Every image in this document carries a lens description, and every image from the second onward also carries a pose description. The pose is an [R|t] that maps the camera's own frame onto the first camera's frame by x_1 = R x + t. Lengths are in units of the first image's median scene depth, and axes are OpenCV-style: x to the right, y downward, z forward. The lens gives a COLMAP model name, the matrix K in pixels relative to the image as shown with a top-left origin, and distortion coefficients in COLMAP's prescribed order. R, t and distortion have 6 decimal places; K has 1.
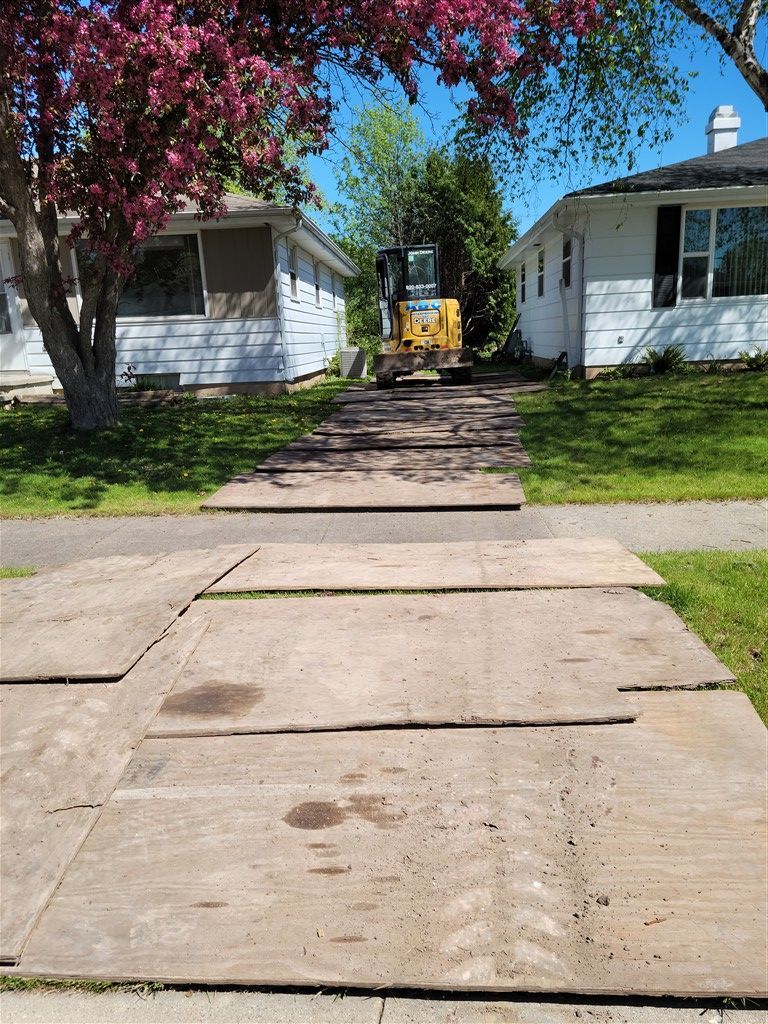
lens RADIAL K [[853.0, 0, 382.2], [0, 853.0, 528.8], [0, 0, 1]] dist [0.102536, -0.109895]
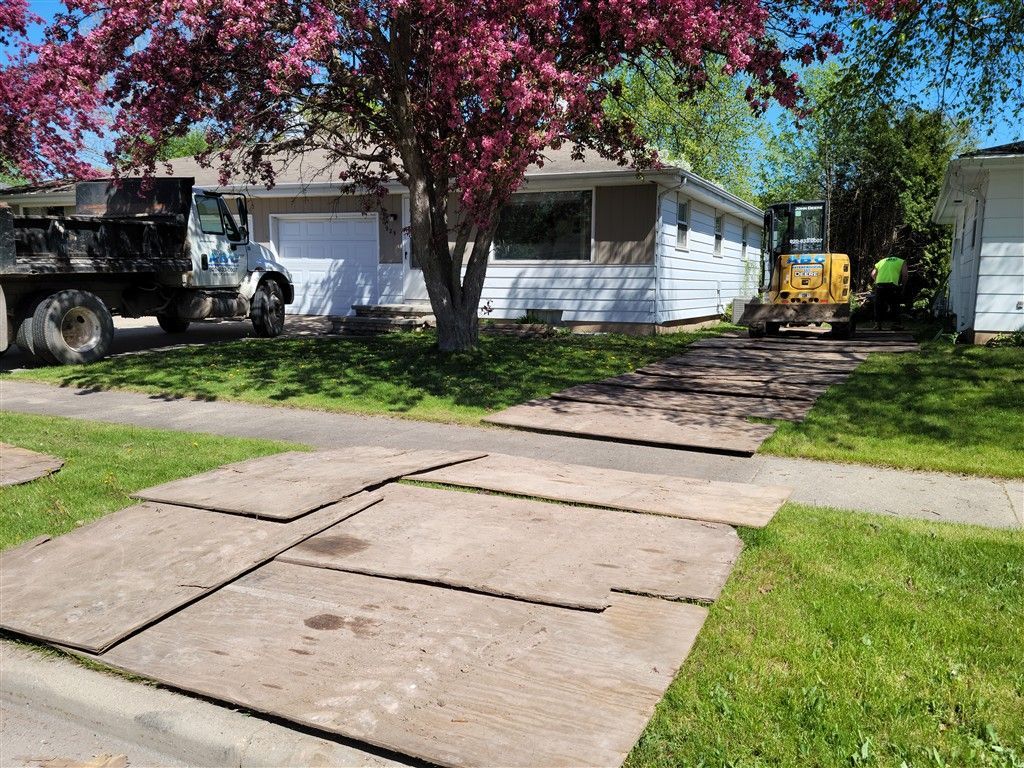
lens RADIAL K [[853.0, 0, 512.0], [0, 853.0, 384.0], [0, 0, 1]] dist [0.102536, -0.109895]
pose [[0.926261, 0.098505, -0.363782, 0.248055], [-0.133046, 0.988558, -0.071077, 0.002723], [0.352618, 0.114236, 0.928768, -0.089618]]
